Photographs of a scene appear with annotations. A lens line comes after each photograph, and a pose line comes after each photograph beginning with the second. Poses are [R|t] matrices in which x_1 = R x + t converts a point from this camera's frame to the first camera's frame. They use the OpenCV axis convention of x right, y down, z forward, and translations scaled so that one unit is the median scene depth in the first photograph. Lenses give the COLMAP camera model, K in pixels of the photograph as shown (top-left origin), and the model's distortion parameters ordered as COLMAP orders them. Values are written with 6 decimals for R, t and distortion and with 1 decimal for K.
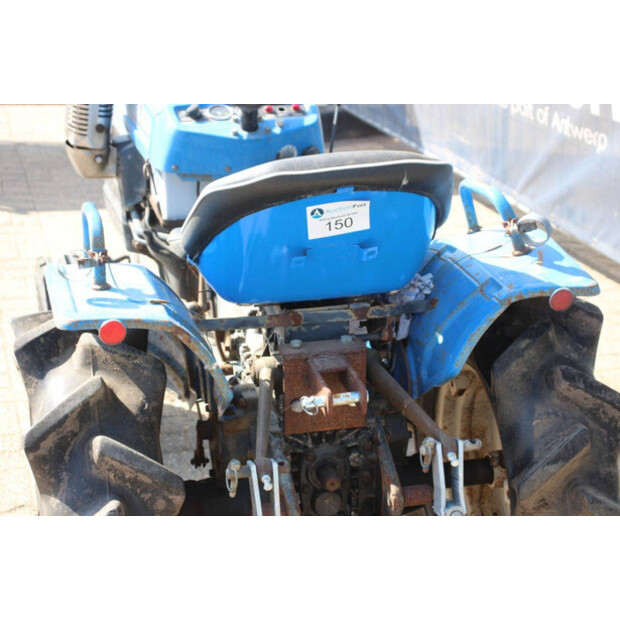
lens RADIAL K [[1385.2, 0, 310.0], [0, 1385.2, 310.0], [0, 0, 1]] dist [0.326663, 0.075866]
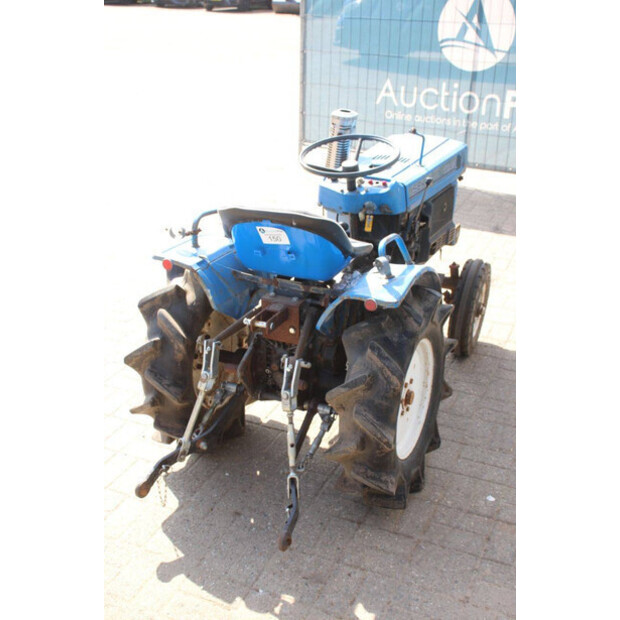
lens RADIAL K [[766.7, 0, 309.9], [0, 766.7, 320.0], [0, 0, 1]] dist [-0.006204, 0.065824]
pose [[0.771579, 0.260582, -0.580312, 0.724125], [-0.224510, 0.965095, 0.134858, -0.108235], [0.595198, 0.026232, 0.803151, 0.147011]]
